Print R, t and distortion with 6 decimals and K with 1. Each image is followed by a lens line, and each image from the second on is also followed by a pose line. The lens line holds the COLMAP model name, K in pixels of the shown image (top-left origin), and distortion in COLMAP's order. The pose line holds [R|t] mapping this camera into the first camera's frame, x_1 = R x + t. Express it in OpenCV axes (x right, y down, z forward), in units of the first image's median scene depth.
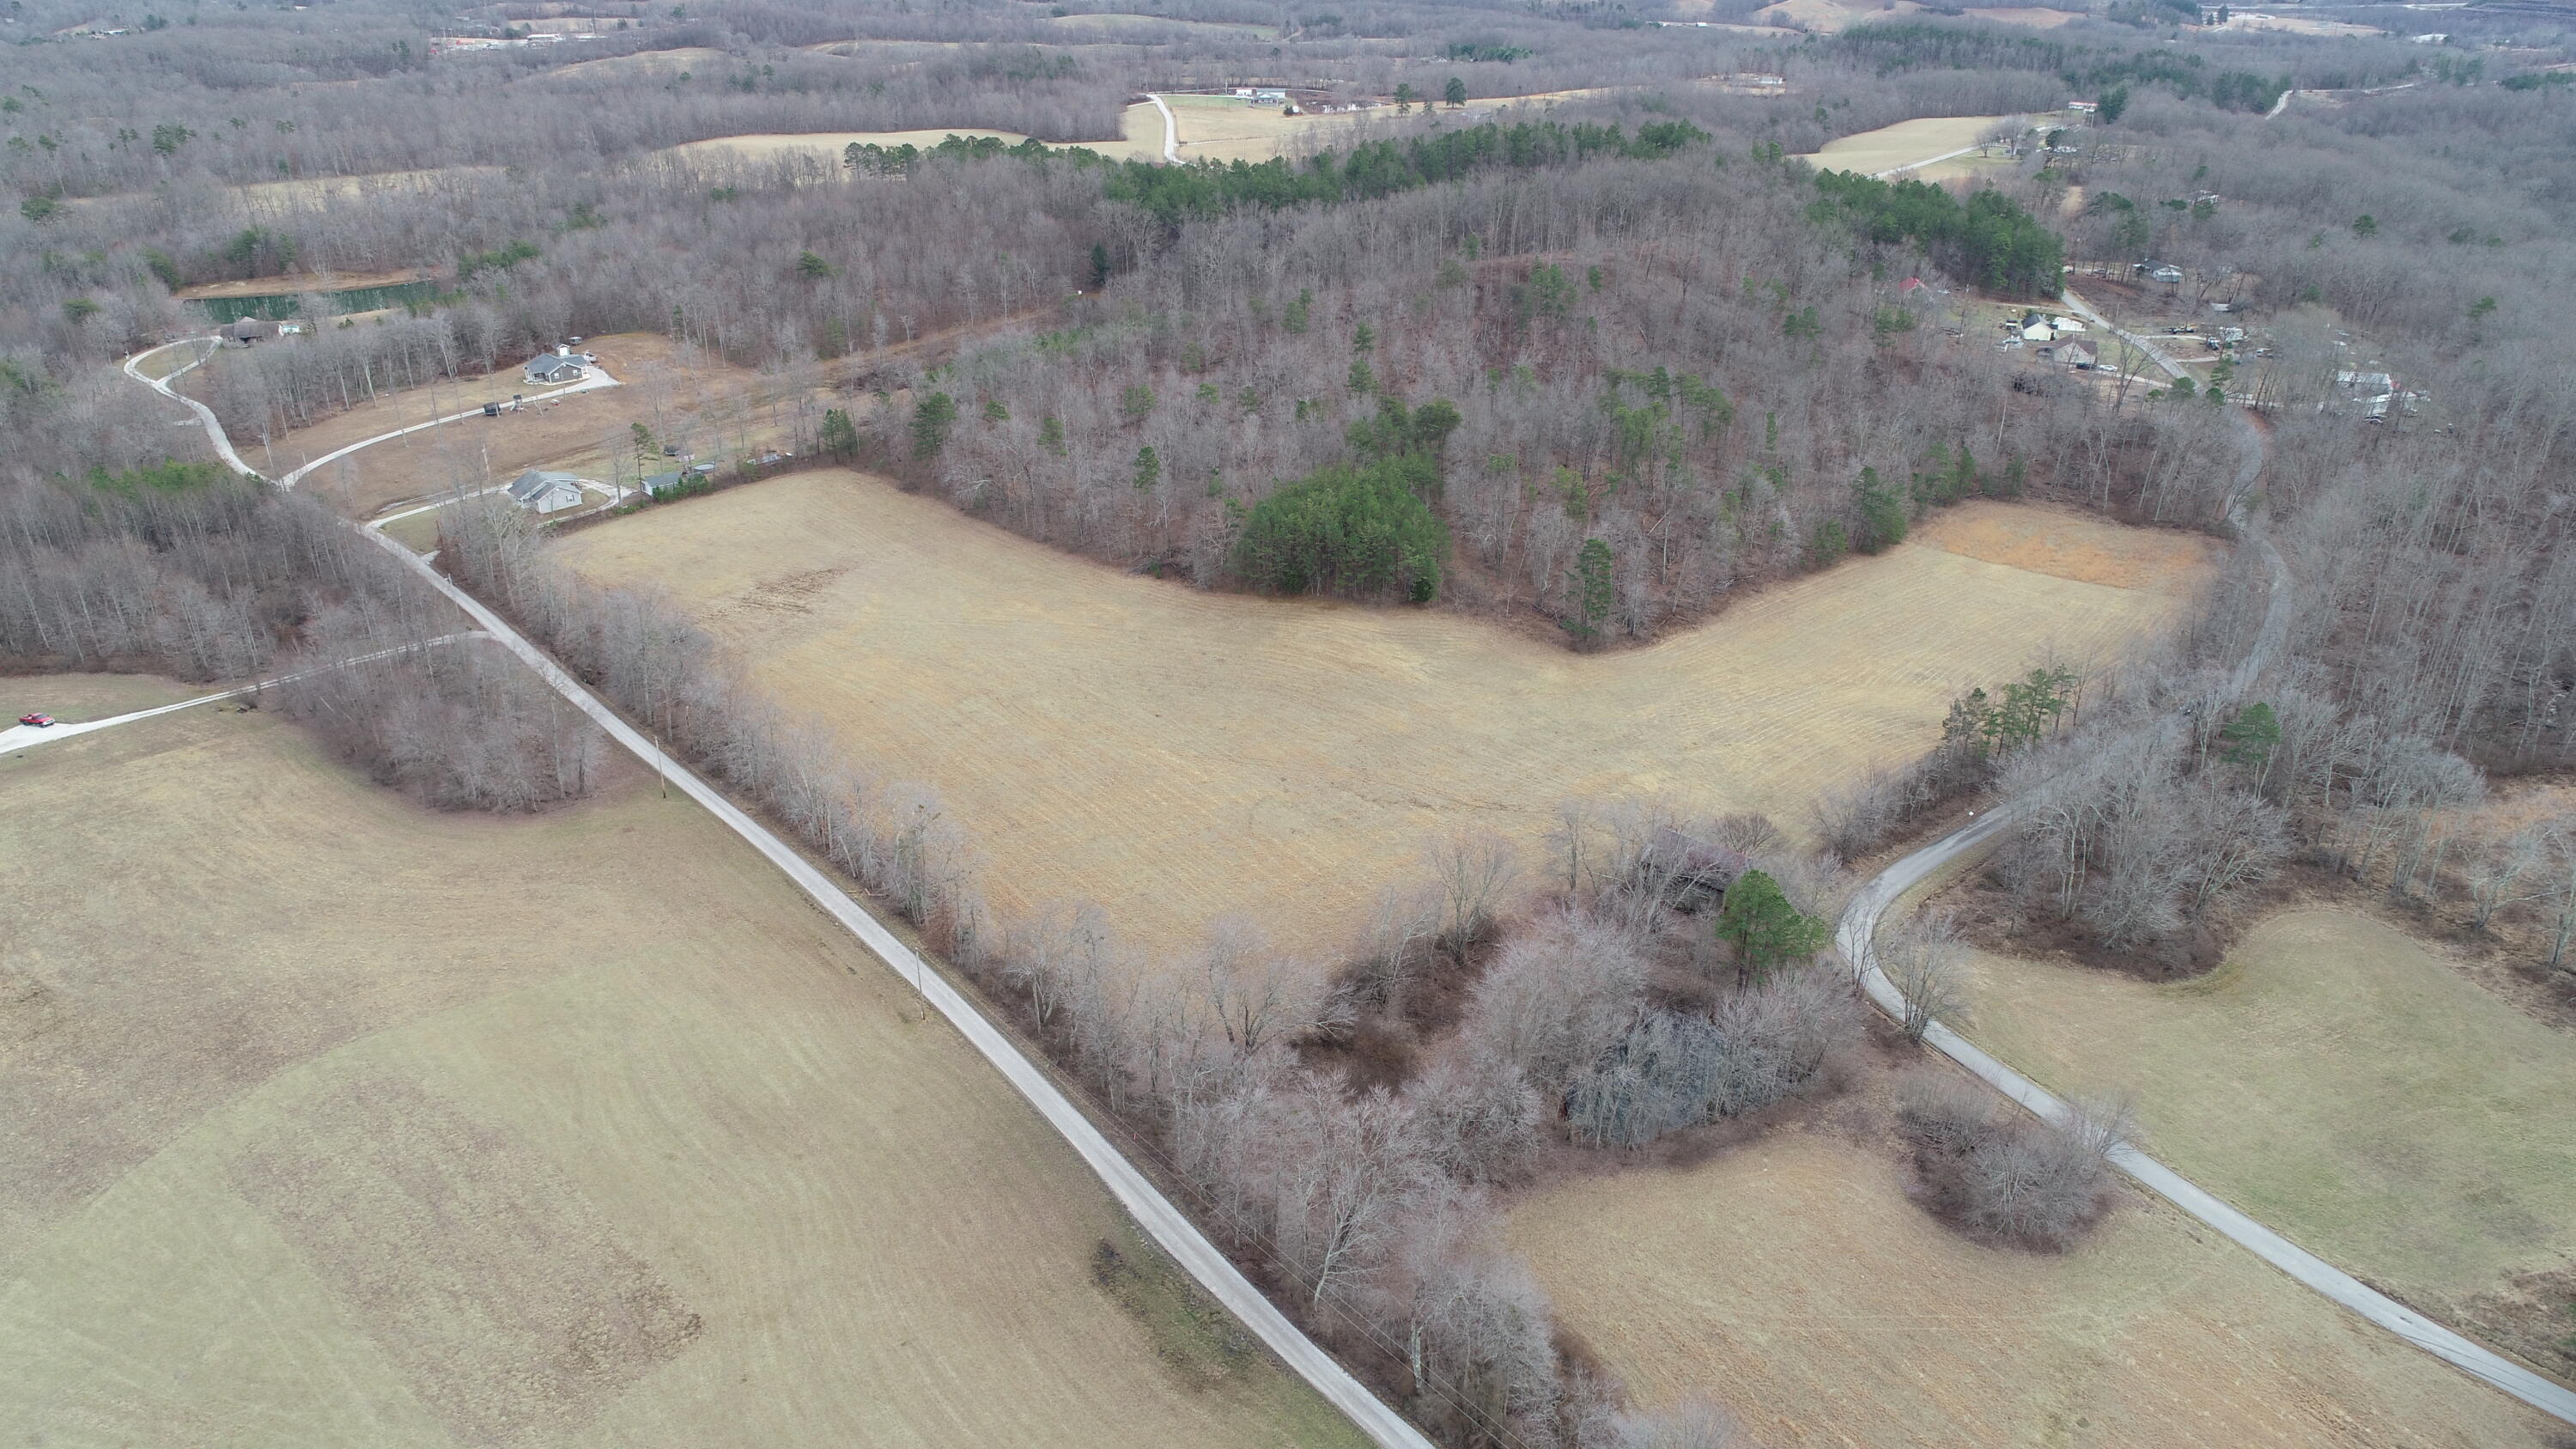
lens RADIAL K [[1724.2, 0, 1283.7], [0, 1724.2, 719.6], [0, 0, 1]] dist [0.004181, -0.001953]
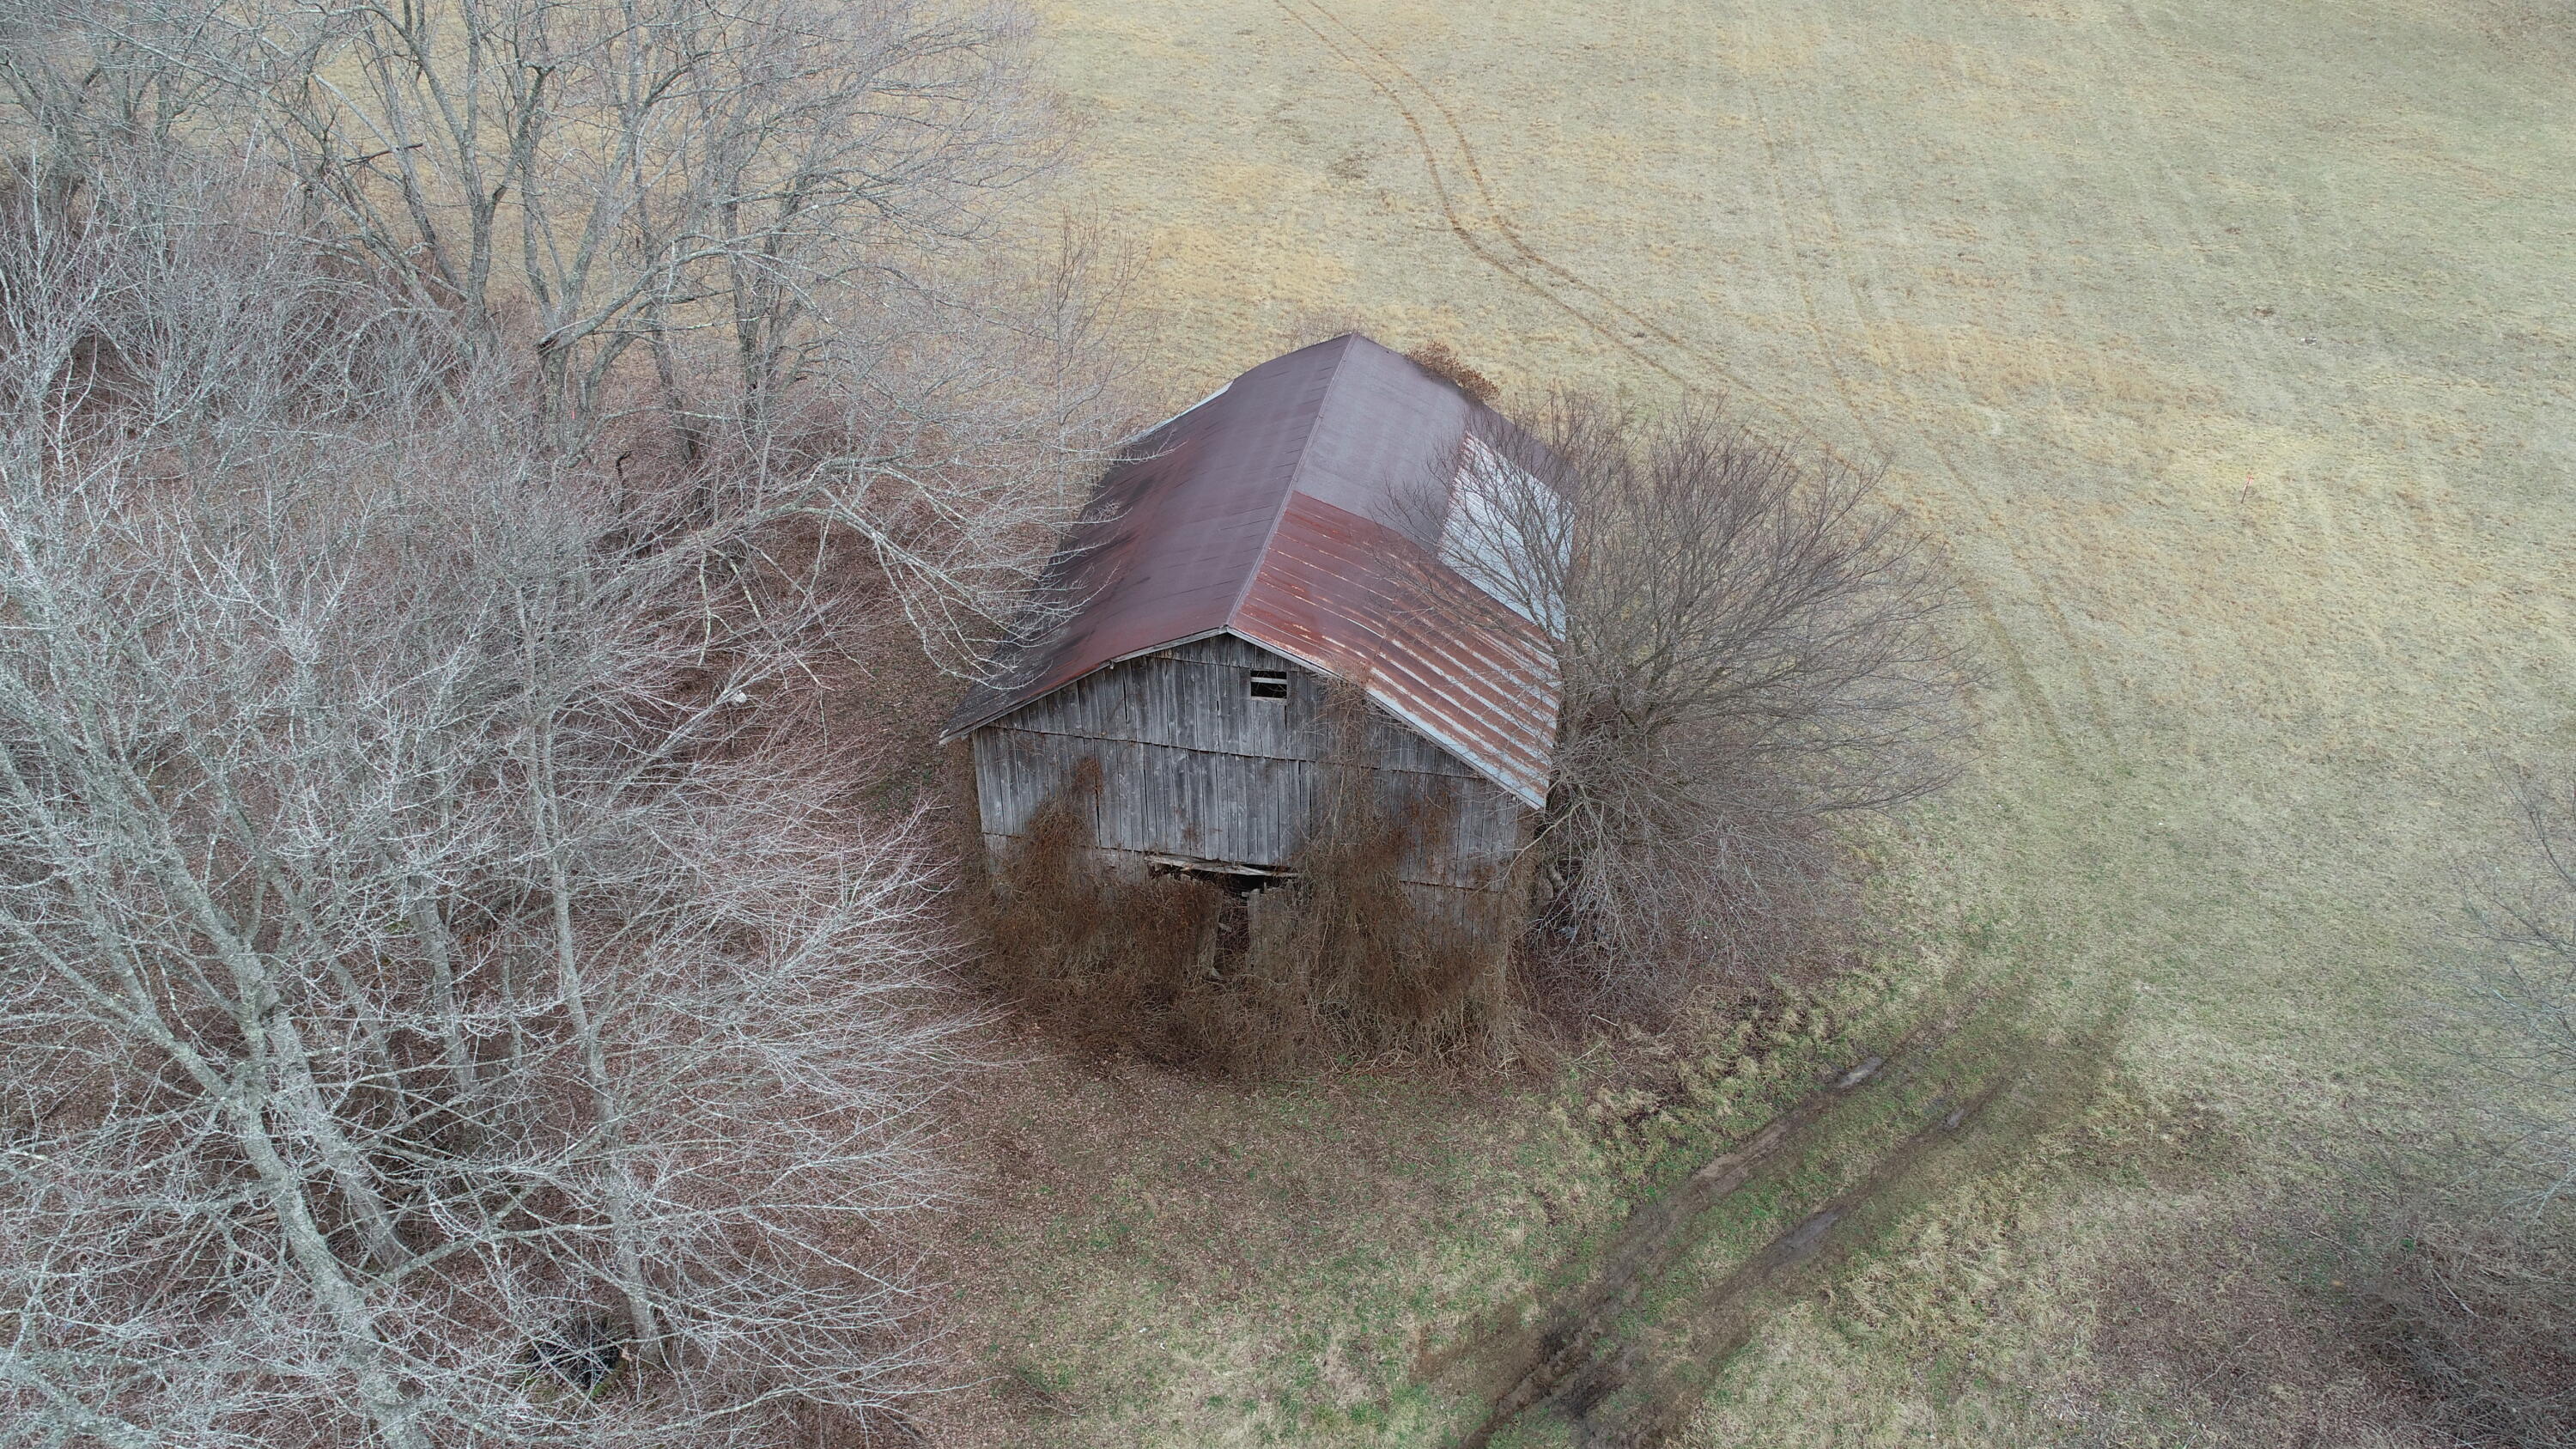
lens RADIAL K [[1724.2, 0, 1279.9], [0, 1724.2, 727.6], [0, 0, 1]] dist [0.004181, -0.001953]
pose [[0.492277, 0.483162, -0.724029, 0.287728], [-0.374251, 0.868475, 0.325096, 0.037067], [0.785875, 0.110931, 0.608354, 0.744486]]
